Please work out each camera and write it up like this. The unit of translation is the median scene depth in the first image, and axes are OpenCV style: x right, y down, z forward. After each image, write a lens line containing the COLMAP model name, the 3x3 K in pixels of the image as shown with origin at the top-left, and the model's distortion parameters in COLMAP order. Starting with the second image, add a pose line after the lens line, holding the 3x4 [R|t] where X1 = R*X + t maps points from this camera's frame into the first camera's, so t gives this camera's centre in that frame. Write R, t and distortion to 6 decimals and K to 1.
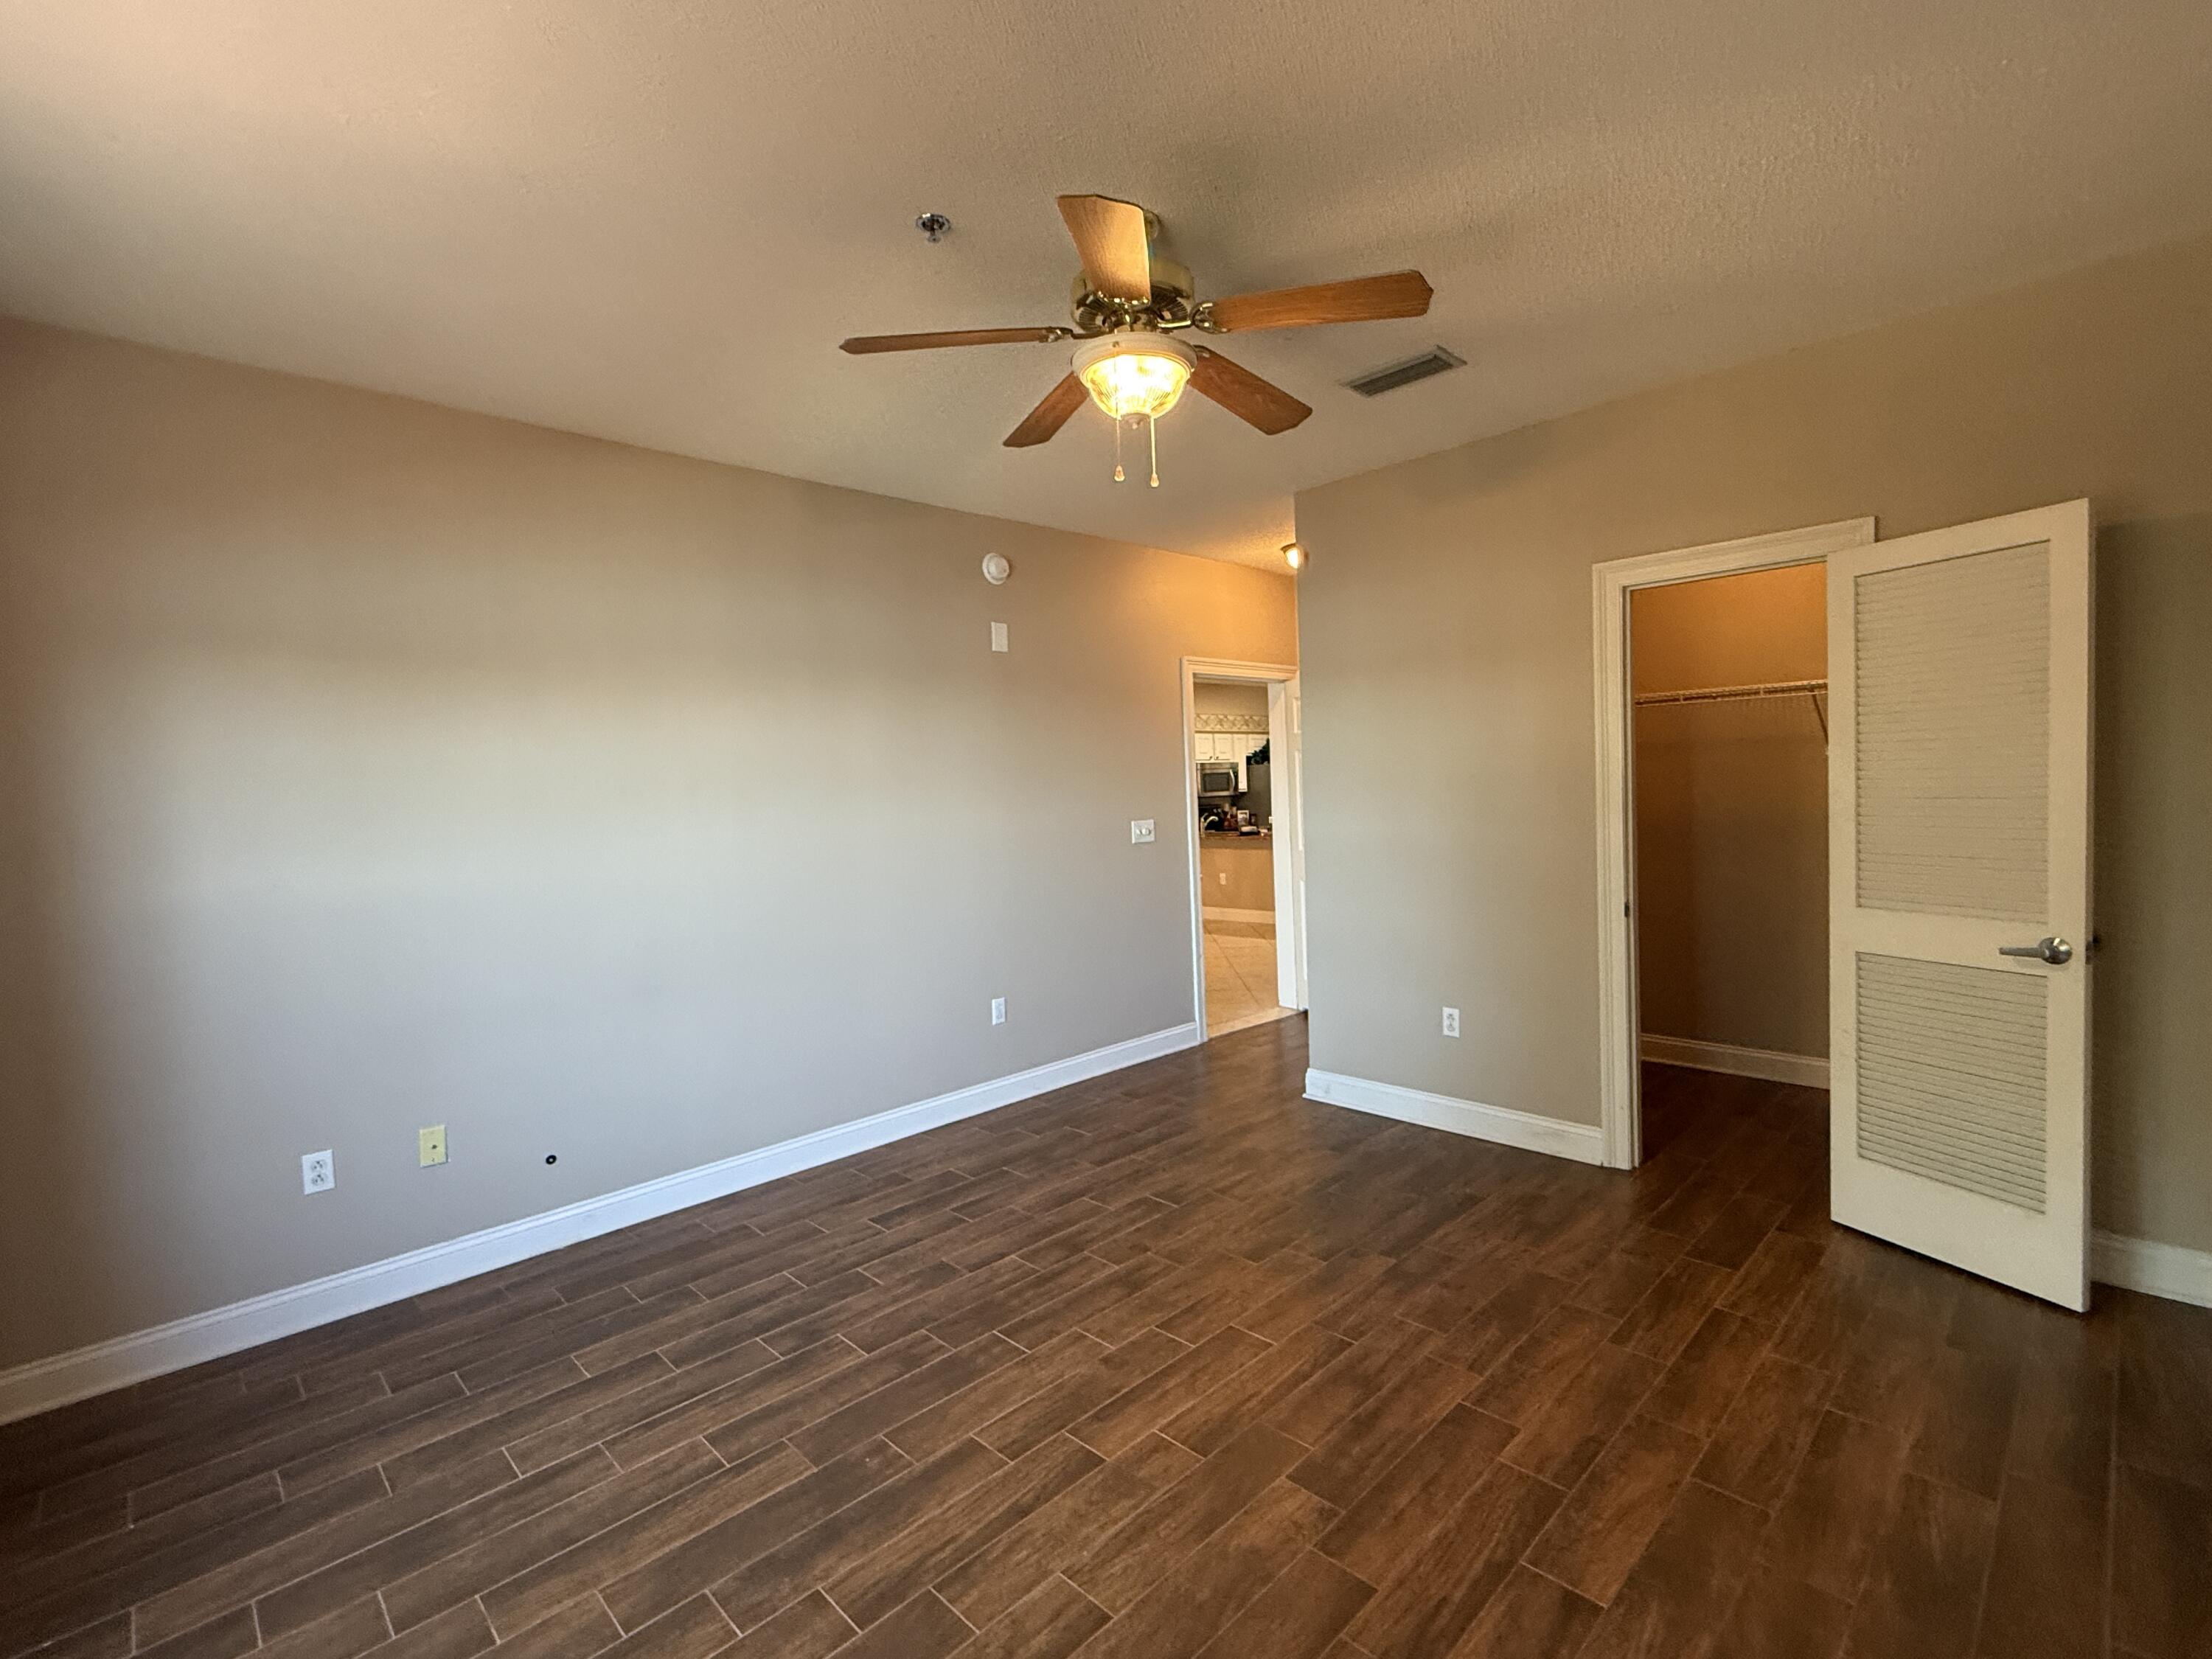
lens RADIAL K [[1018.7, 0, 1107.0], [0, 1018.7, 833.1], [0, 0, 1]] dist [0.002439, 0.000156]
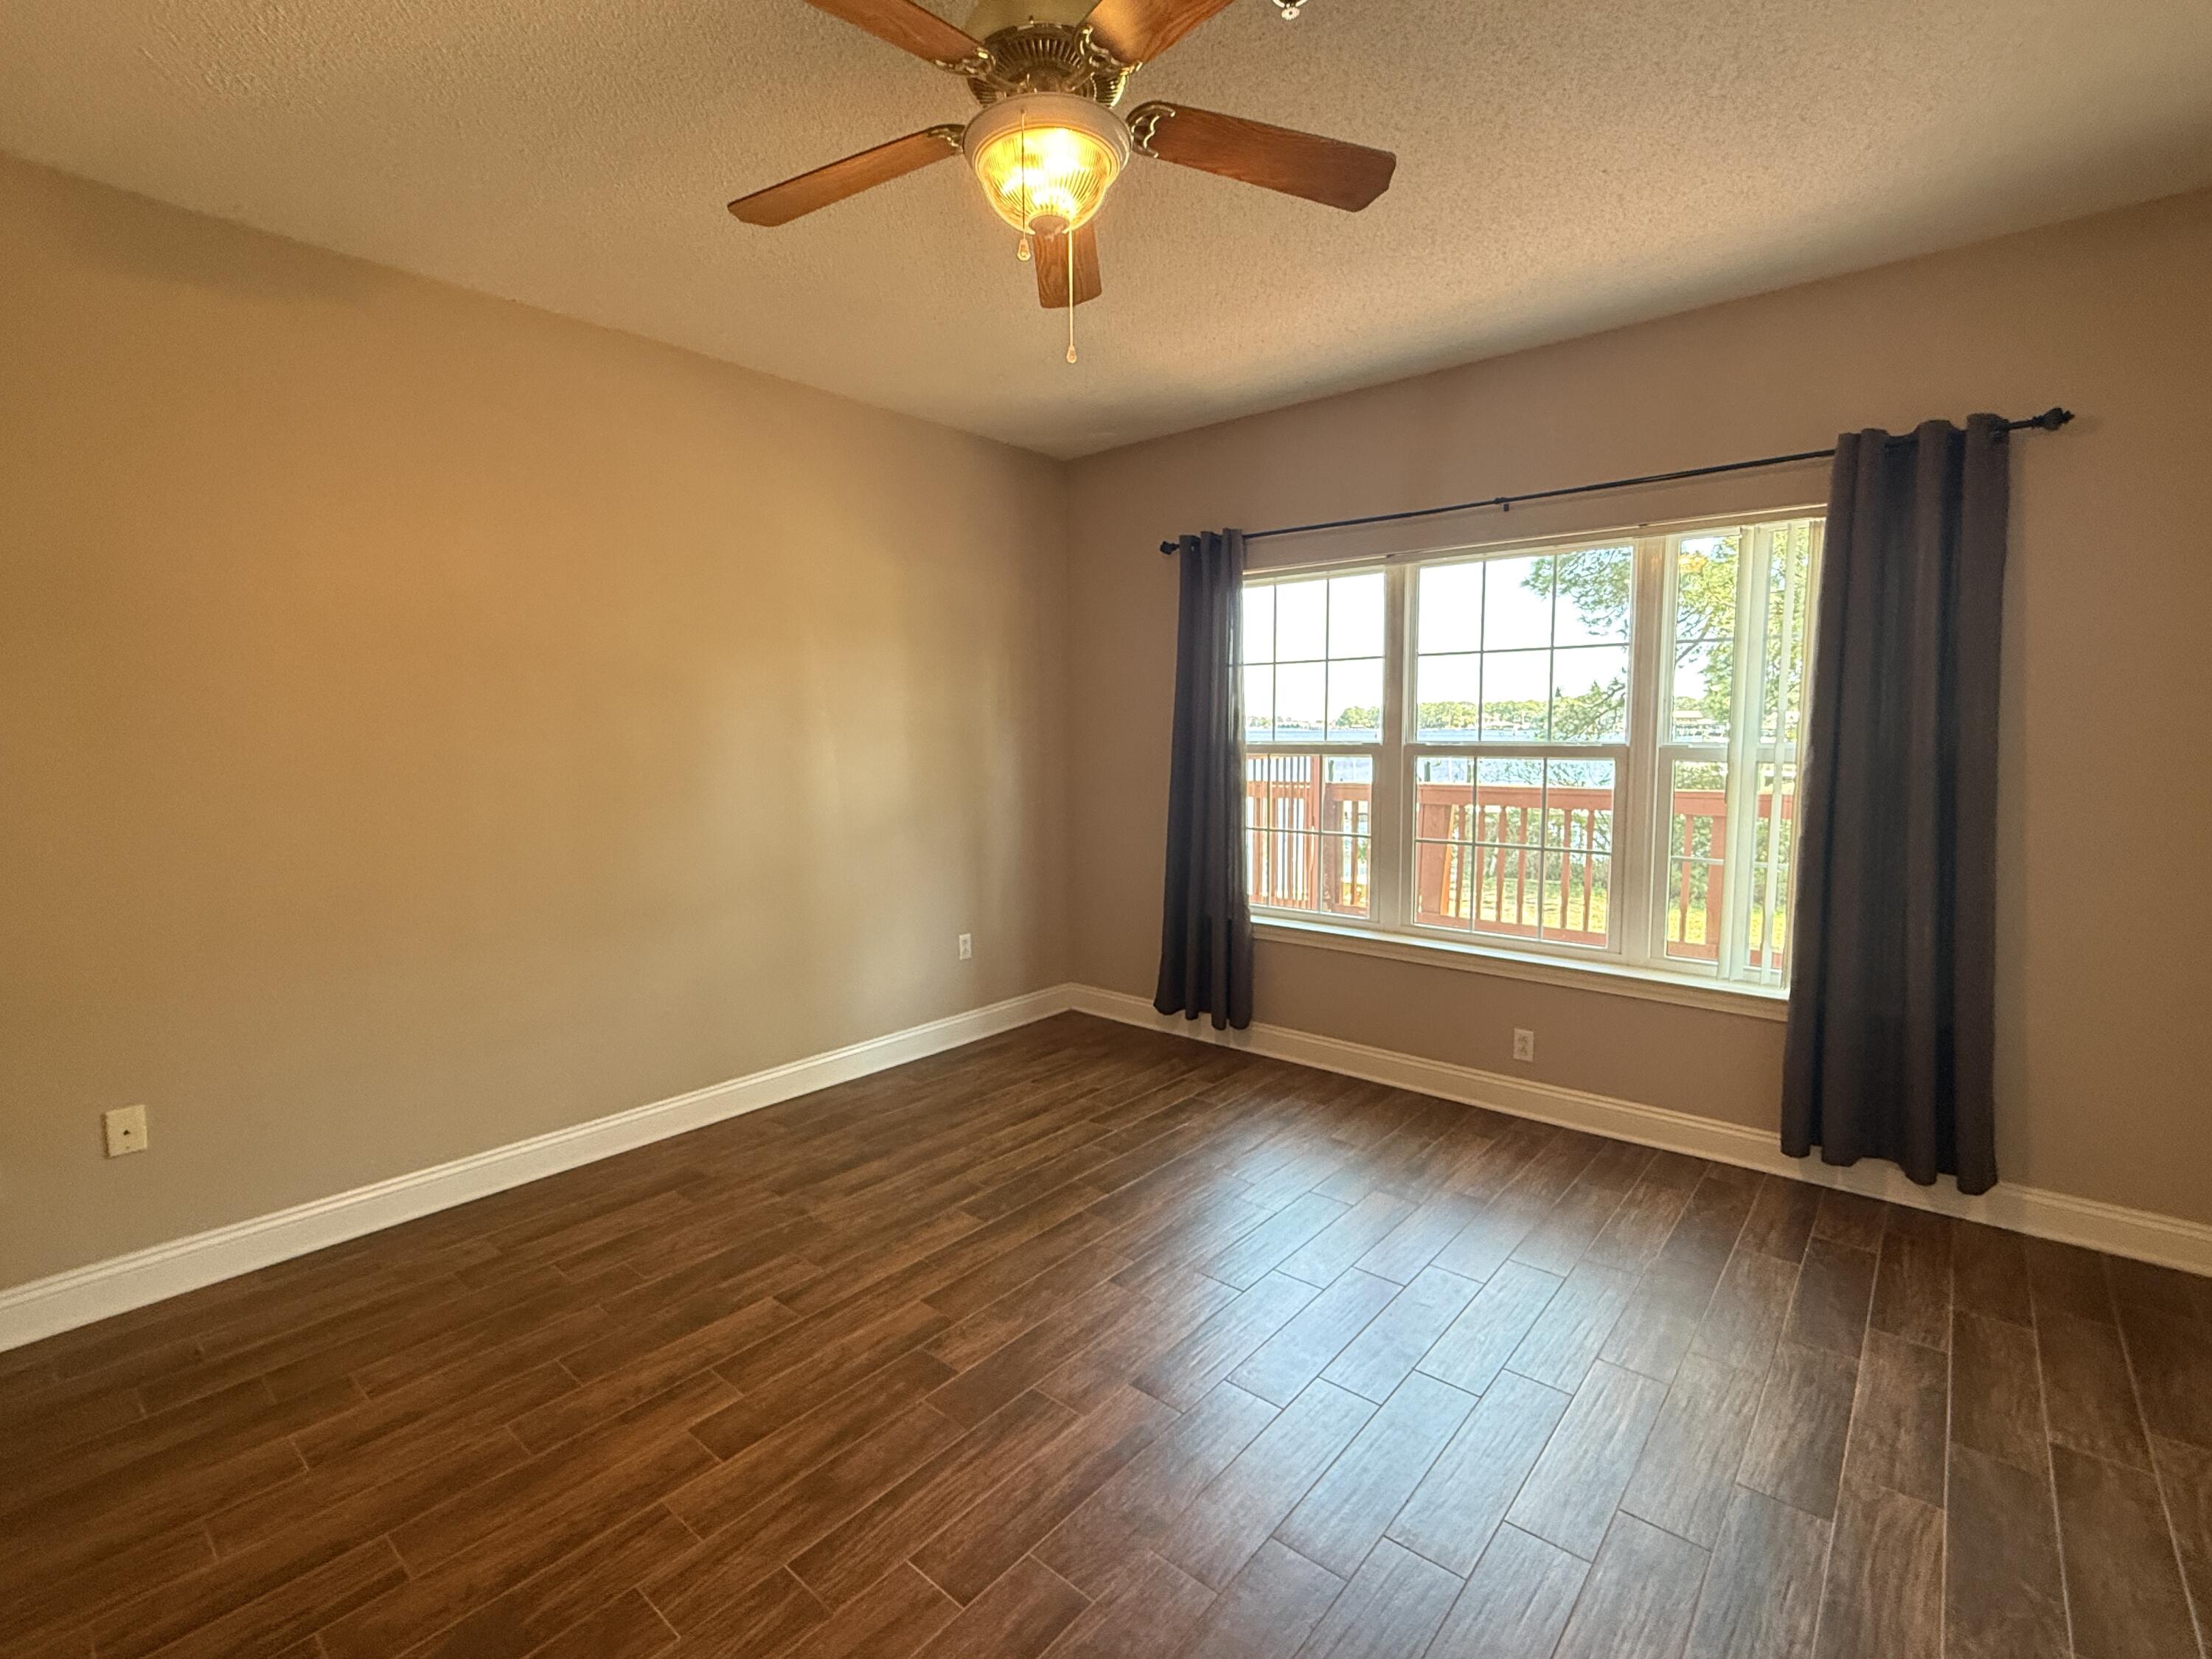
lens RADIAL K [[1018.7, 0, 1106.6], [0, 1018.7, 826.6], [0, 0, 1]] dist [0.002439, 0.000156]
pose [[-0.995096, 0.048837, -0.086015, 0.088347], [0.036179, 0.989059, 0.143016, -0.081383], [0.092059, 0.139203, -0.985976, 2.038623]]
